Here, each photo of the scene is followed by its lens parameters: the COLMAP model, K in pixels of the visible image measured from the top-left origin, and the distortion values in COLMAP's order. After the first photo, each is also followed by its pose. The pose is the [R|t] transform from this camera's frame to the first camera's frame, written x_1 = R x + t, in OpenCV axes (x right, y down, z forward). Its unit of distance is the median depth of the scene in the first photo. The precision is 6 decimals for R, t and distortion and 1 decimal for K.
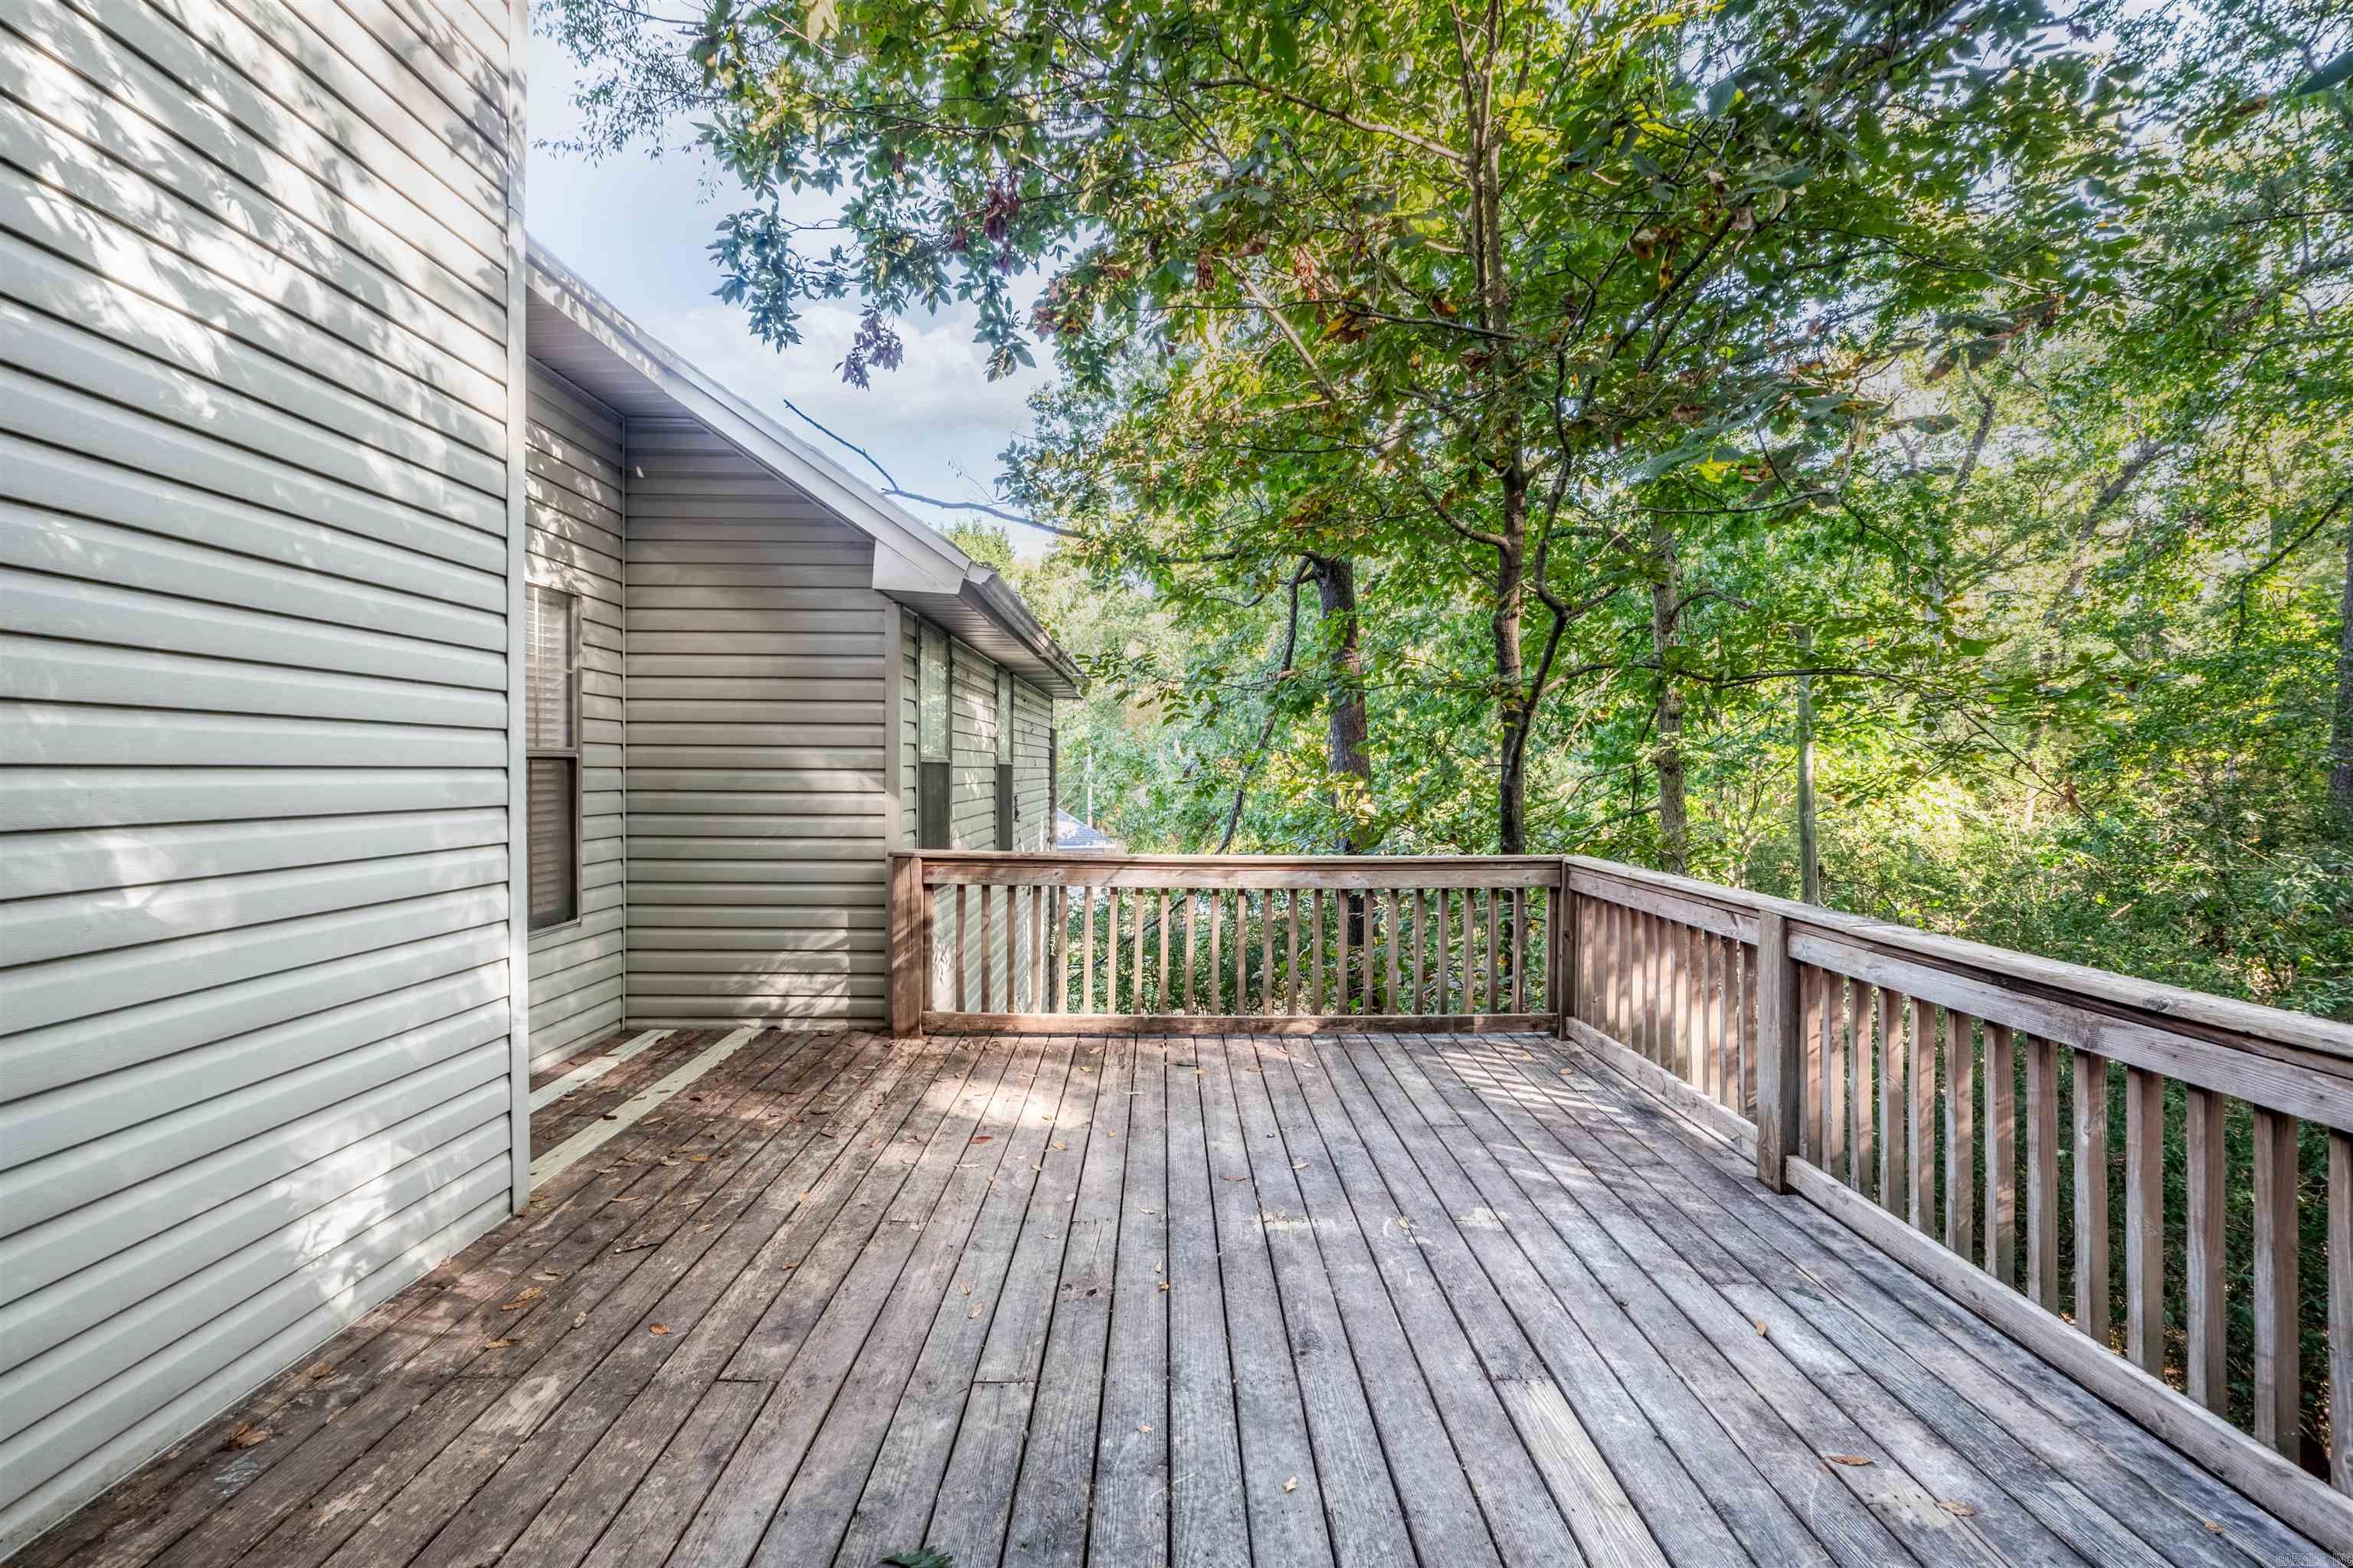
lens RADIAL K [[1110.5, 0, 1178.9], [0, 1110.5, 772.3], [0, 0, 1]] dist [-0.001956, -0.001059]
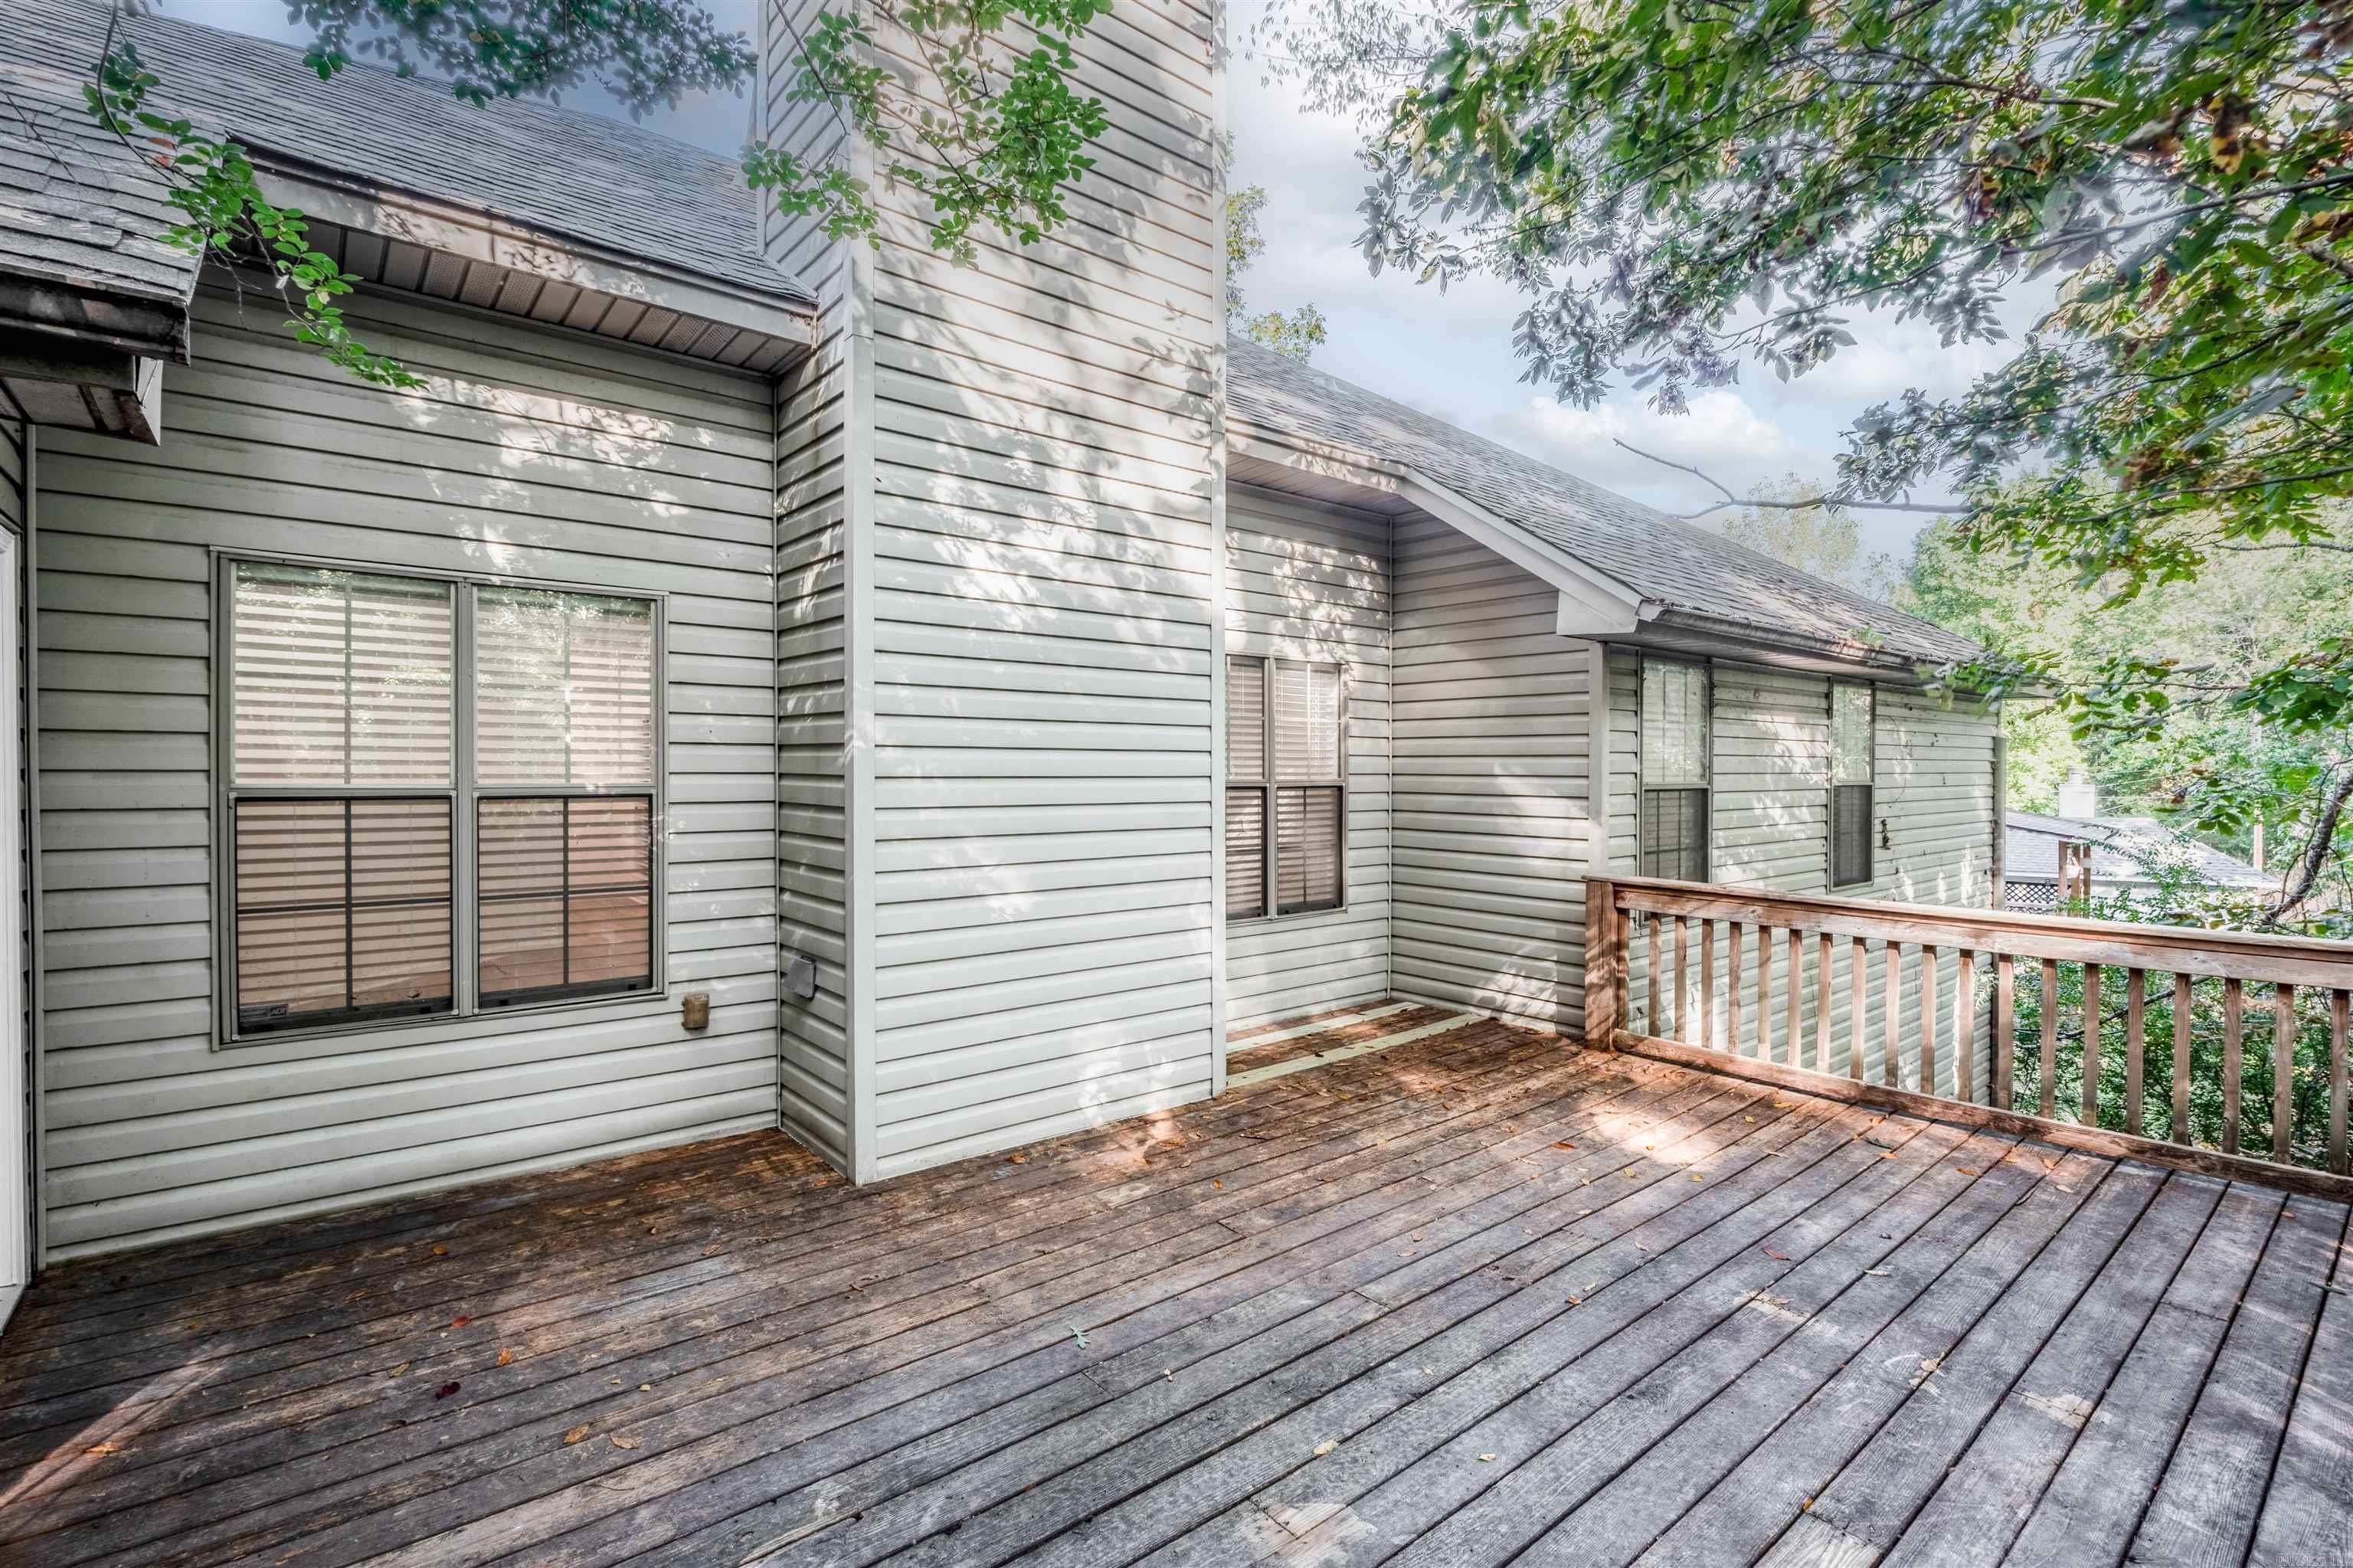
lens RADIAL K [[1064.6, 0, 1110.8], [0, 1064.6, 774.2], [0, 0, 1]] dist [-0.001967, -0.000142]
pose [[0.603261, 0.003057, -0.797538, 0.454824], [-0.003459, 0.999993, 0.001216, -0.041357], [0.797536, 0.002025, 0.603268, 0.012340]]
